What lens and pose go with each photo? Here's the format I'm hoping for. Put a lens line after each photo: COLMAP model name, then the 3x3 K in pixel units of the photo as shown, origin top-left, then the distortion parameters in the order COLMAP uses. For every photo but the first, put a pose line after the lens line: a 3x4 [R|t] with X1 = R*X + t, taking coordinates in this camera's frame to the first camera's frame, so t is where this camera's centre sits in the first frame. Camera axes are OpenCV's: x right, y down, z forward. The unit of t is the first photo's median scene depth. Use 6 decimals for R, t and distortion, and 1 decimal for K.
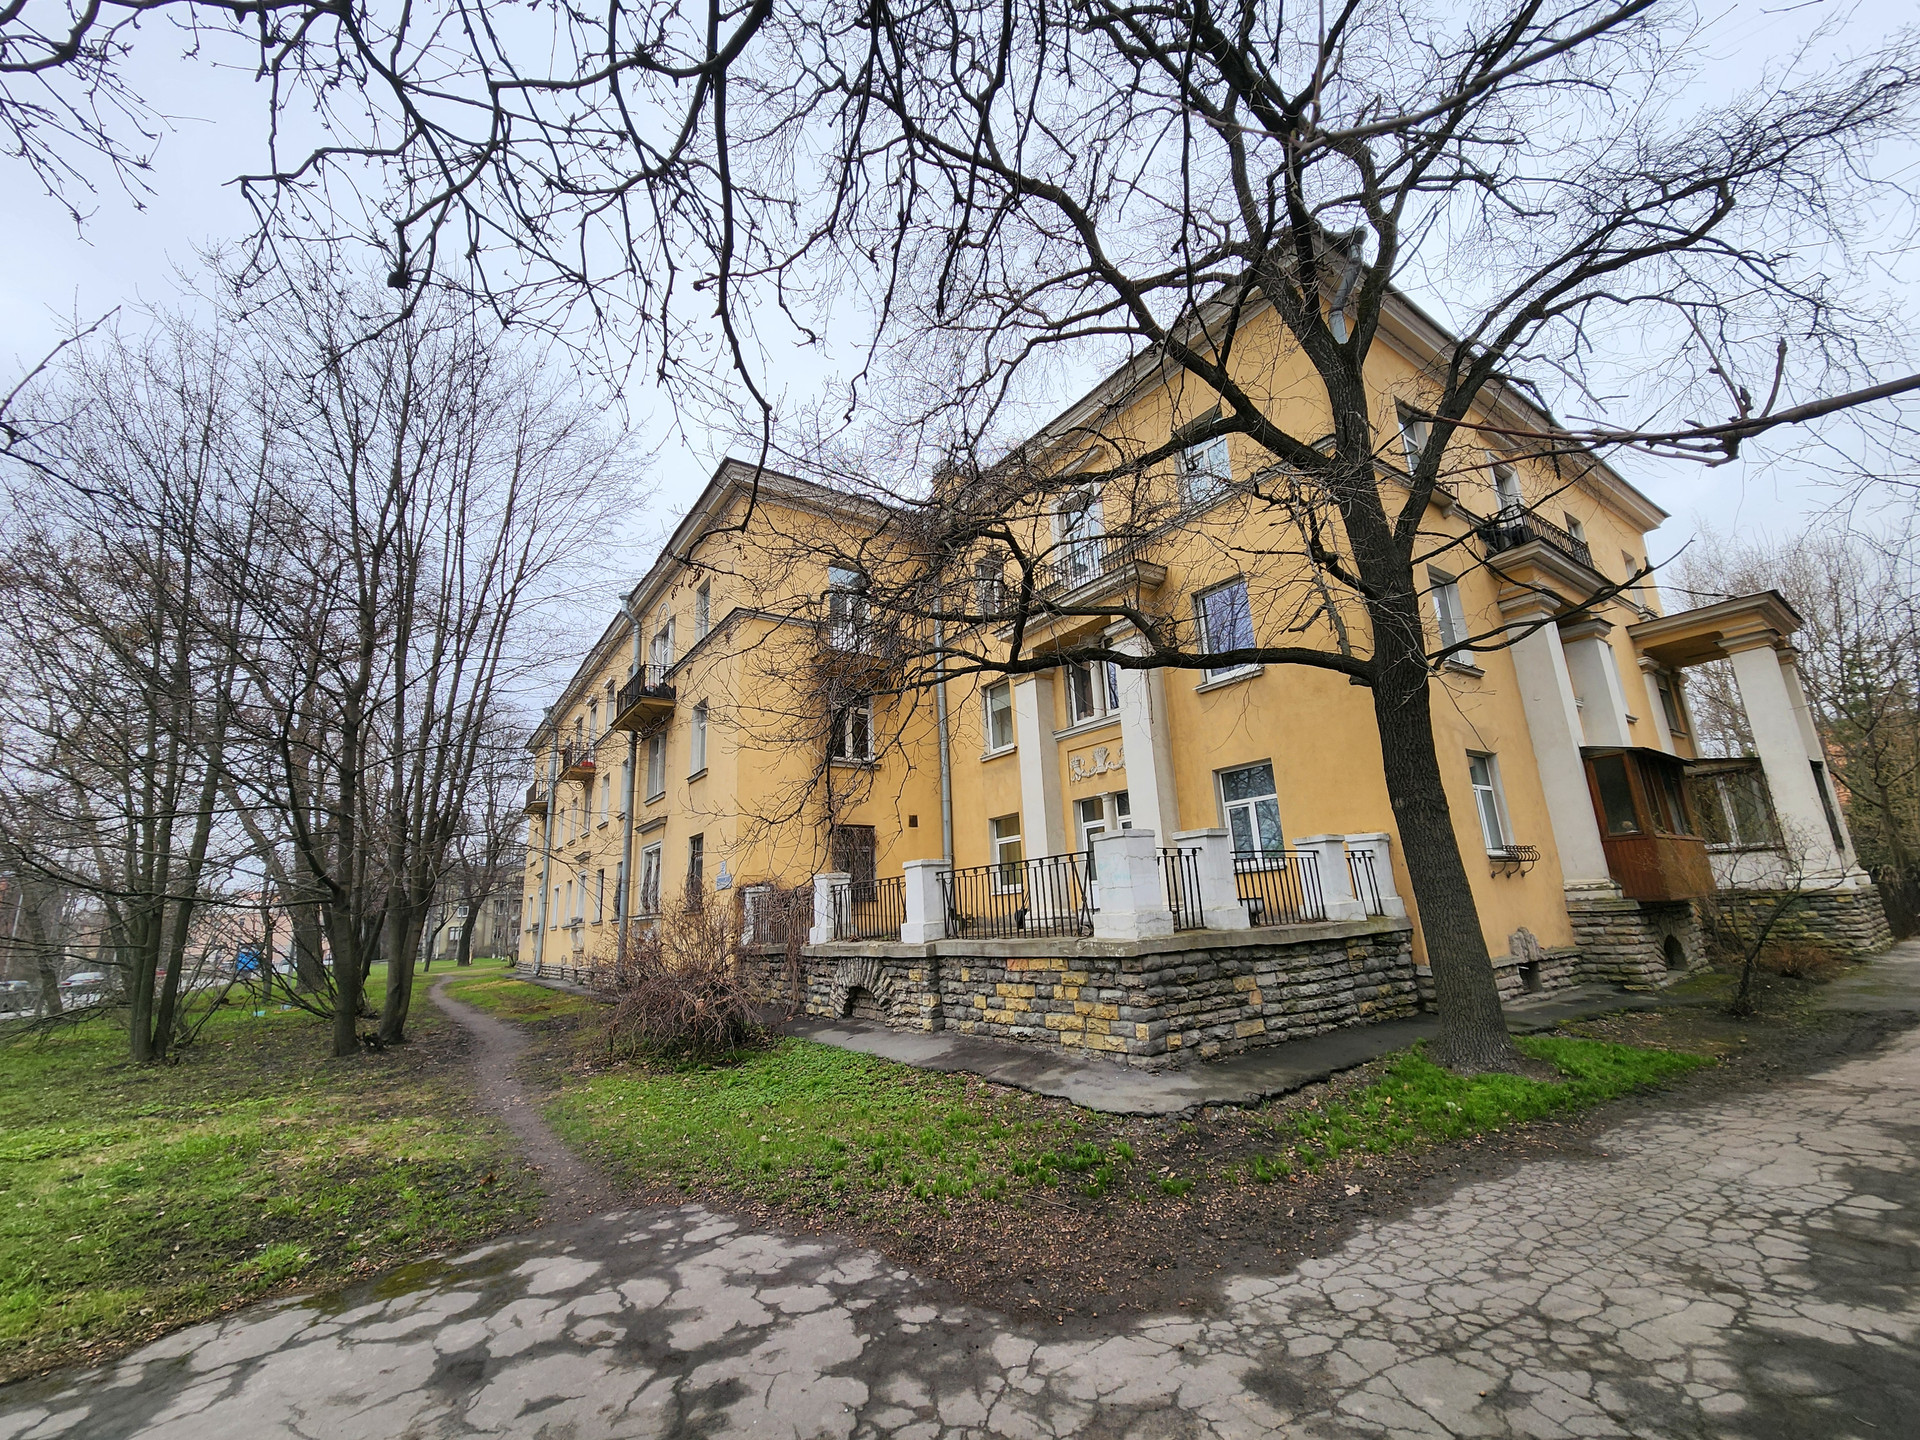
lens RADIAL K [[779.1, 0, 959.5], [0, 779.1, 725.4], [0, 0, 1]] dist [0.001807, 0.001465]
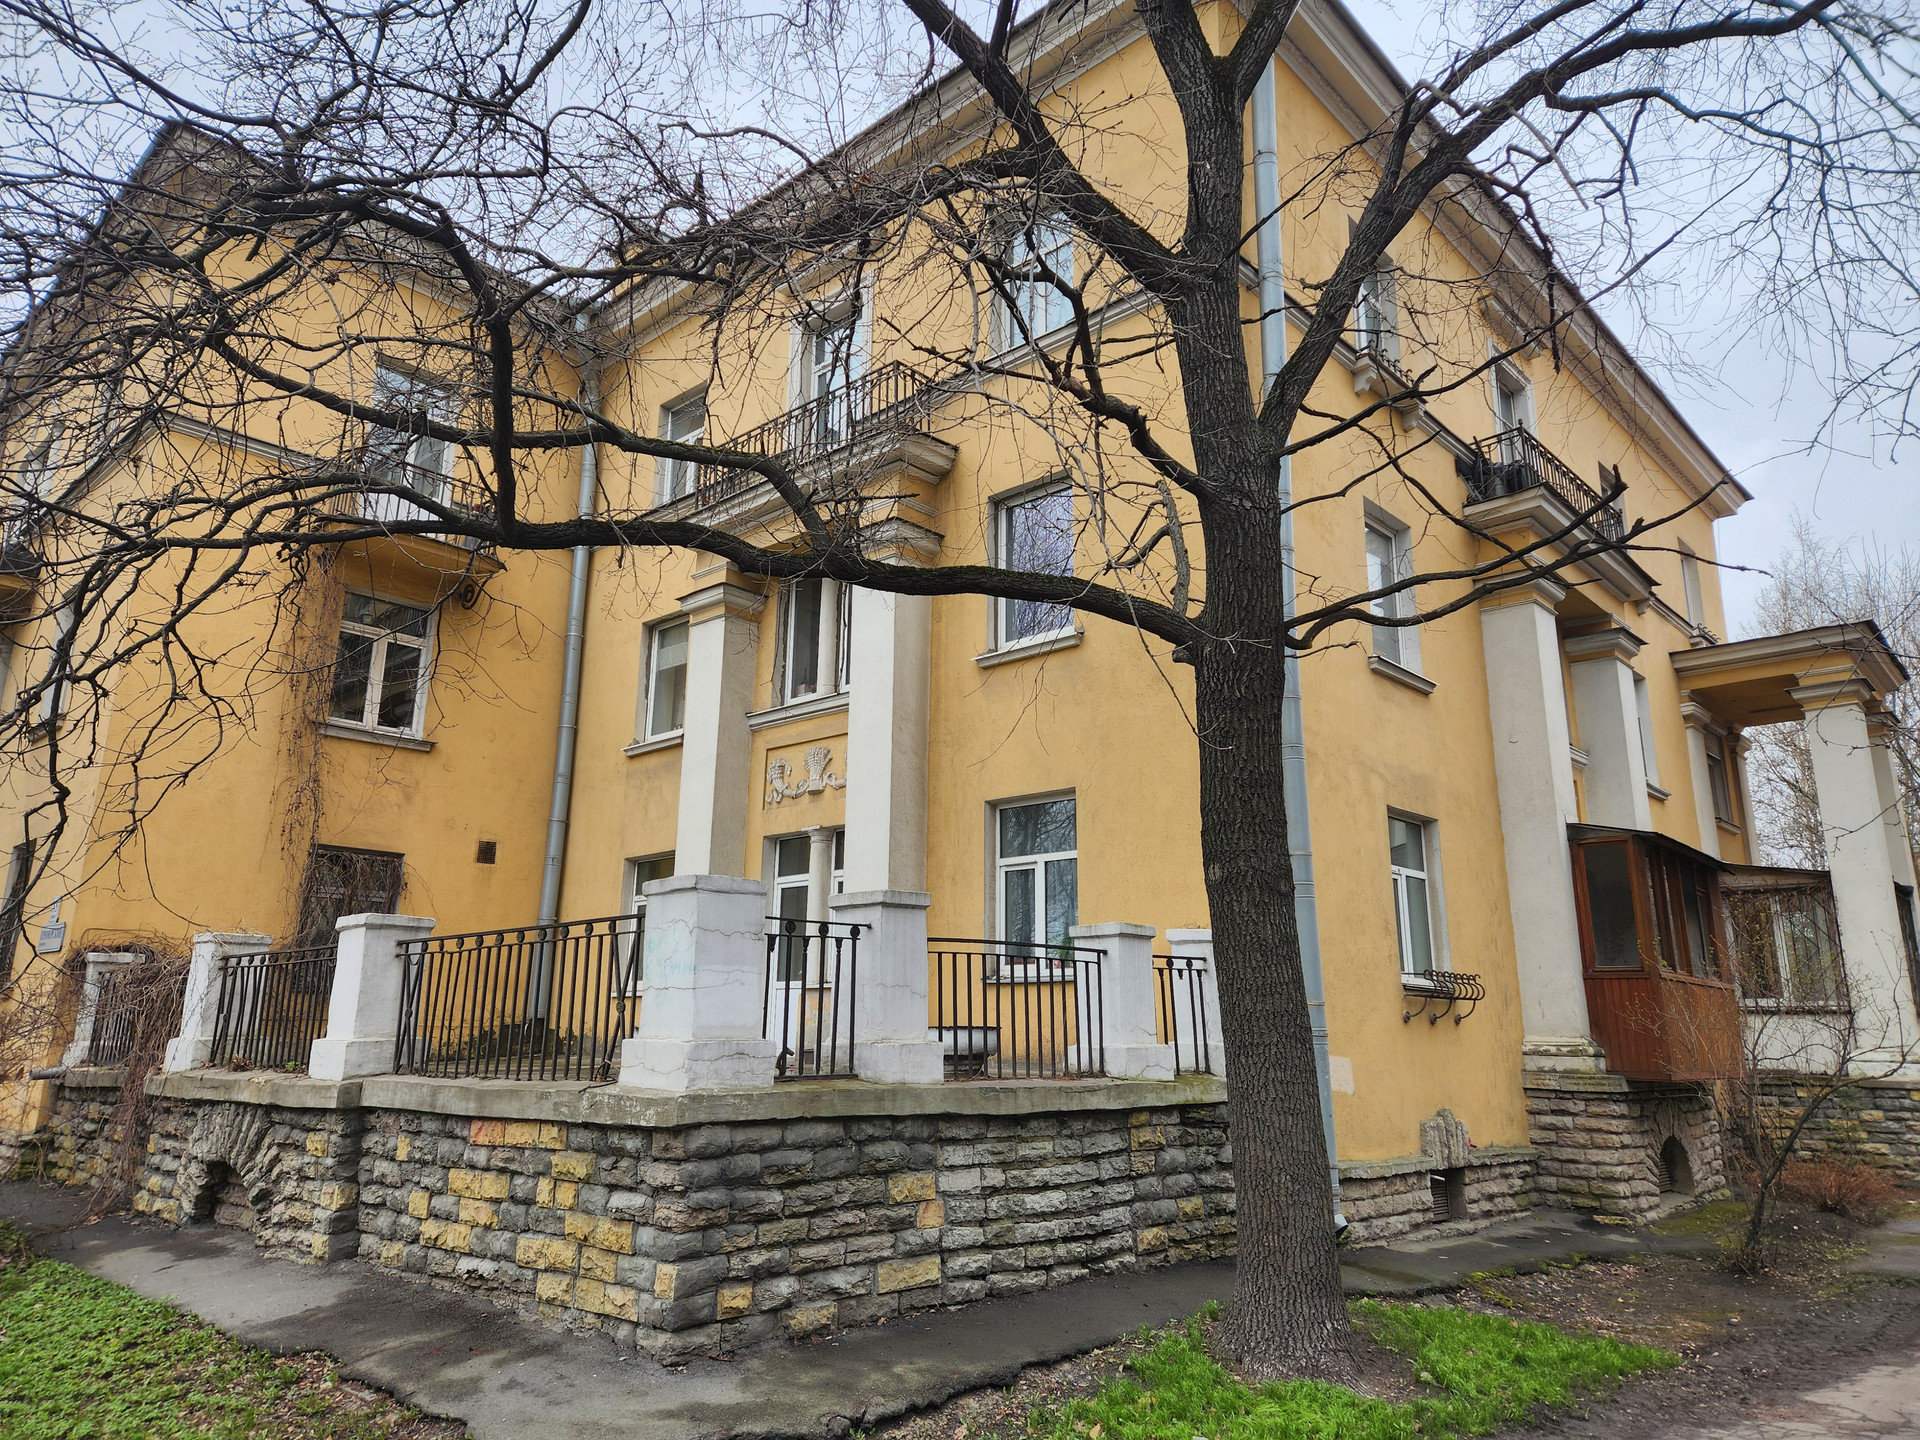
lens RADIAL K [[1265.0, 0, 956.4], [0, 1265.0, 706.9], [0, 0, 1]] dist [0.064032, -0.030089]
pose [[0.977525, 0.109435, 0.180191, 0.160670], [-0.106091, 0.993959, -0.028124, 0.020831], [-0.182180, 0.008375, 0.983229, 0.106337]]
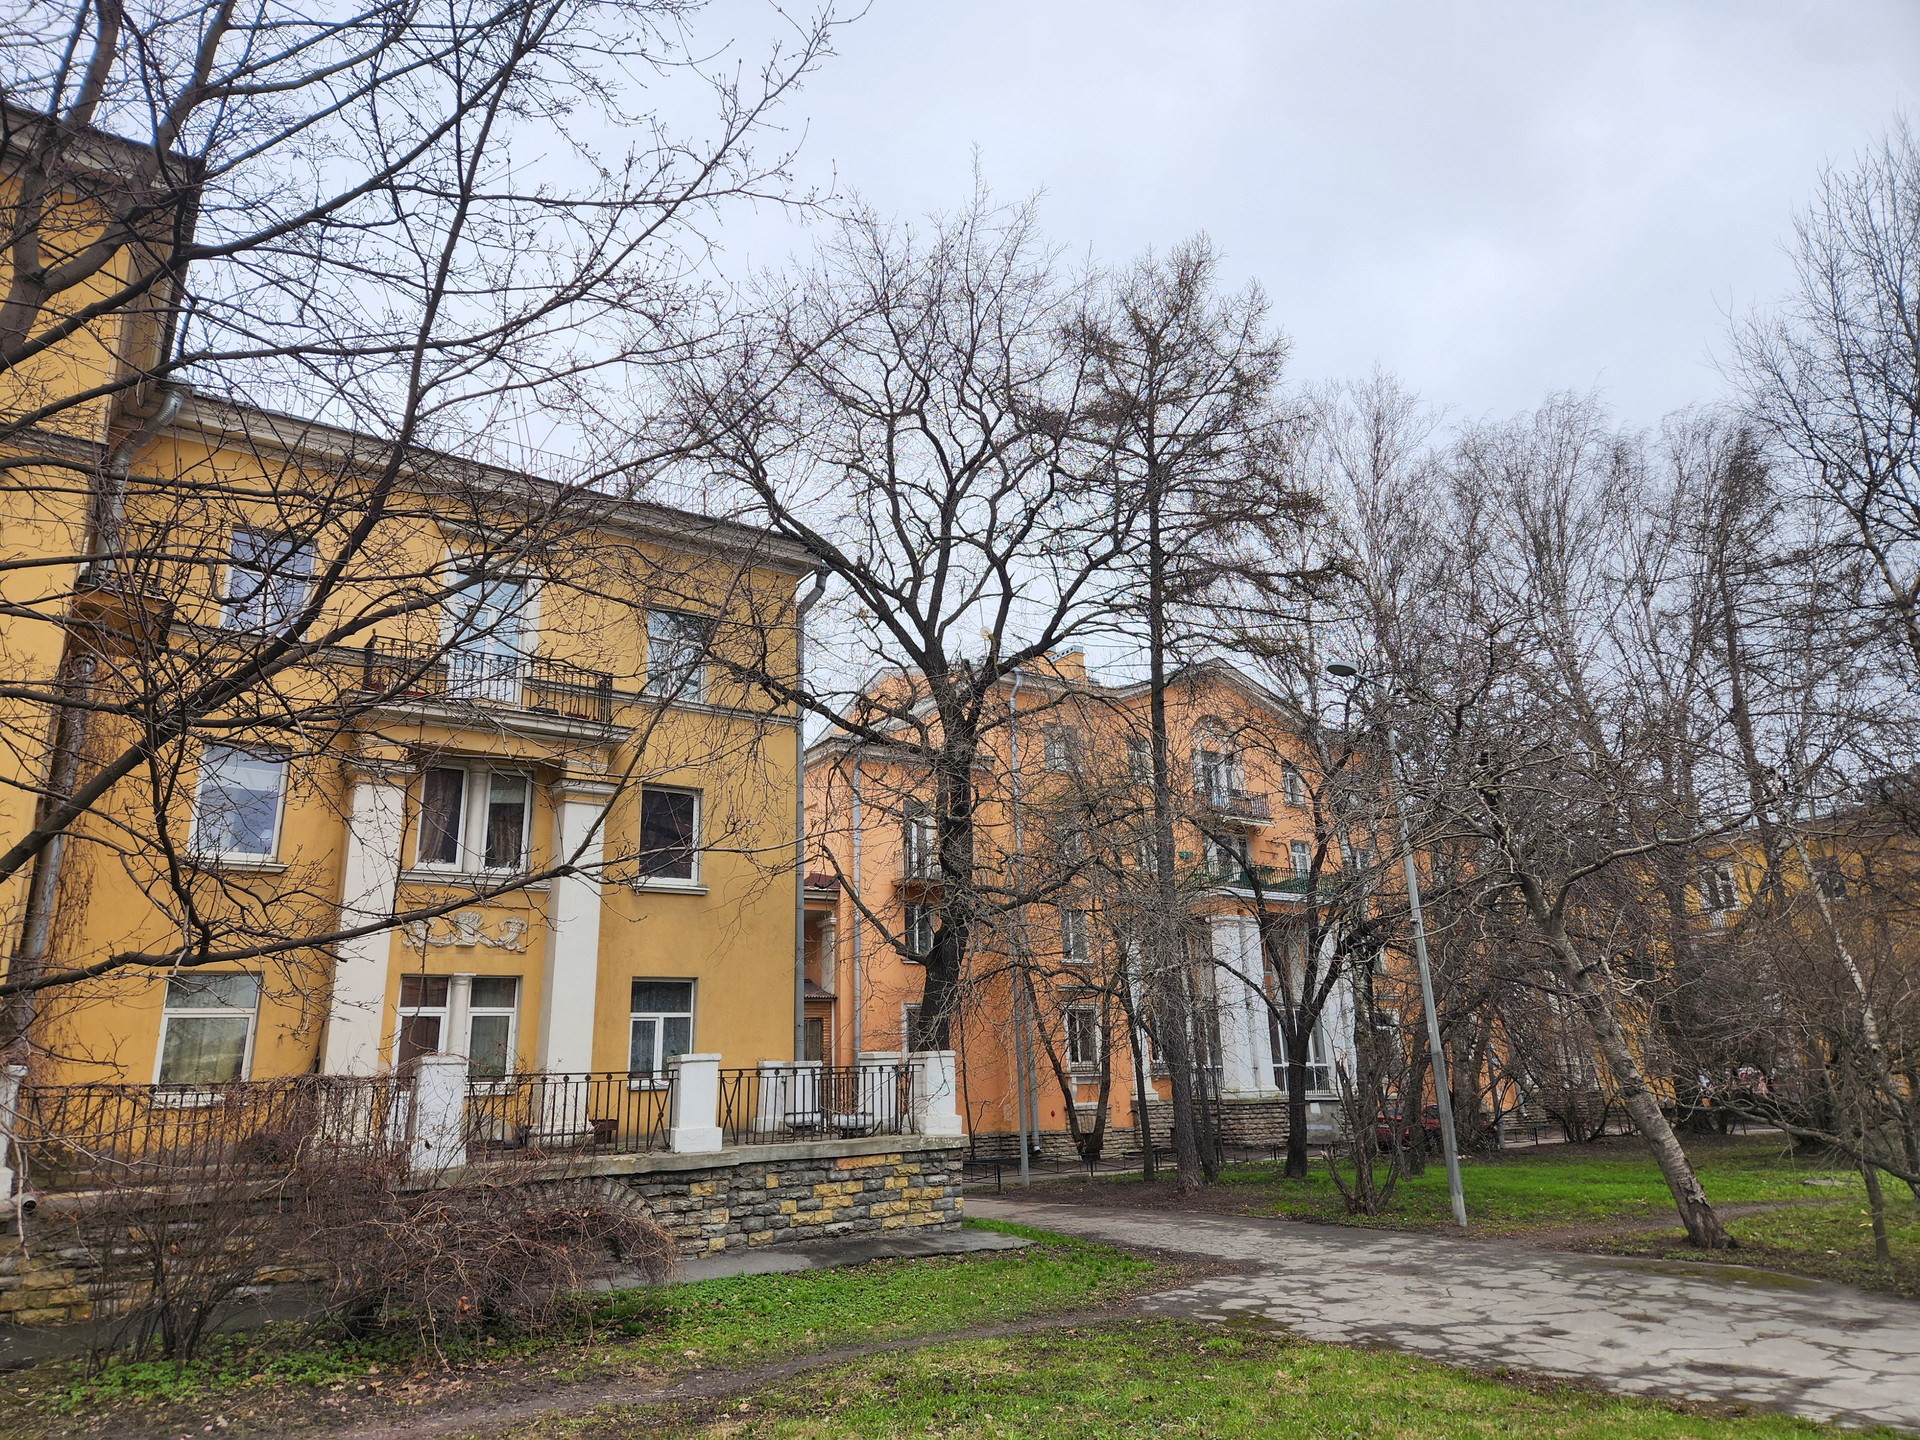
lens RADIAL K [[1265.0, 0, 961.9], [0, 1265.0, 718.7], [0, 0, 1]] dist [0.064032, -0.030089]
pose [[0.019187, 0.333541, 0.942540, -1.533012], [-0.205016, 0.923995, -0.322804, 0.231248], [-0.978570, -0.187042, 0.086110, 0.676702]]
